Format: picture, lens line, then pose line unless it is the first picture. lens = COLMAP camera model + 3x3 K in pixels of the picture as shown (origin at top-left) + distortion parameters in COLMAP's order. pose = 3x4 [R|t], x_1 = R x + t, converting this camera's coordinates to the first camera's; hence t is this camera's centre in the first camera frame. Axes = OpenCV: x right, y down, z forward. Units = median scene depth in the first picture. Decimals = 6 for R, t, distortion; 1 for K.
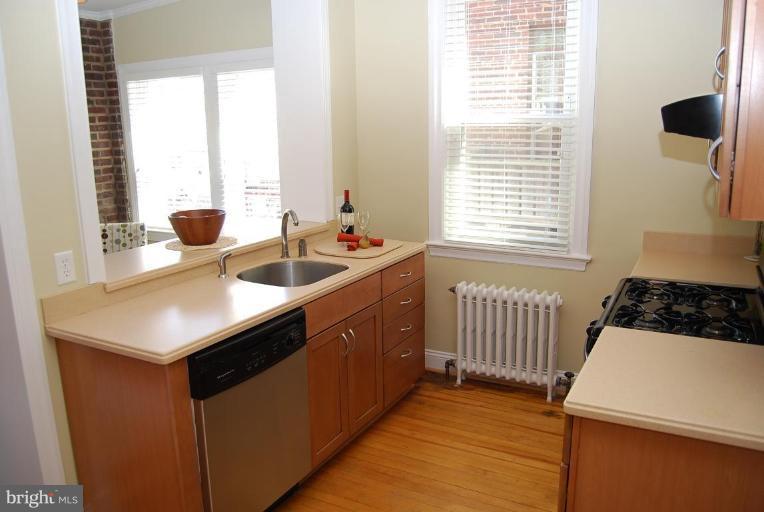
lens RADIAL K [[598.5, 0, 384.0], [0, 598.5, 256.1], [0, 0, 1]] dist [-0.066946, -0.001916]
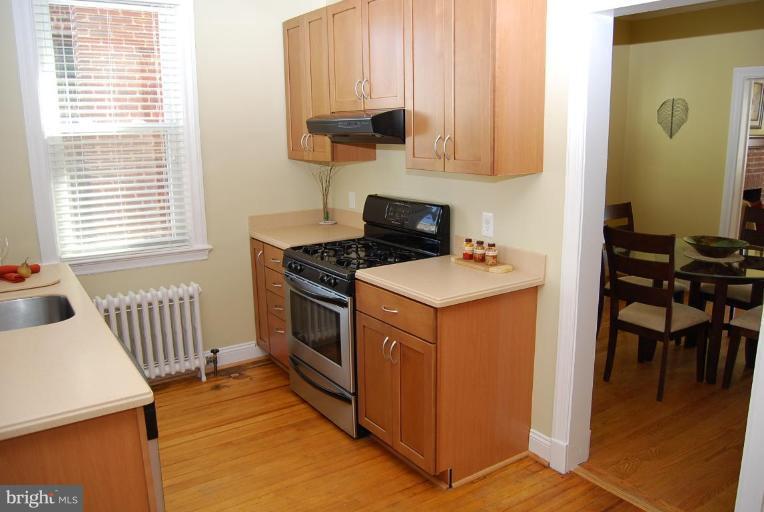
lens RADIAL K [[598.5, 0, 386.2], [0, 598.5, 258.4], [0, 0, 1]] dist [-0.066946, -0.001916]
pose [[0.473506, -0.180265, 0.862147, -0.480775], [0.190422, 0.976635, 0.099620, -0.024463], [-0.859960, 0.117001, 0.496769, 0.130766]]
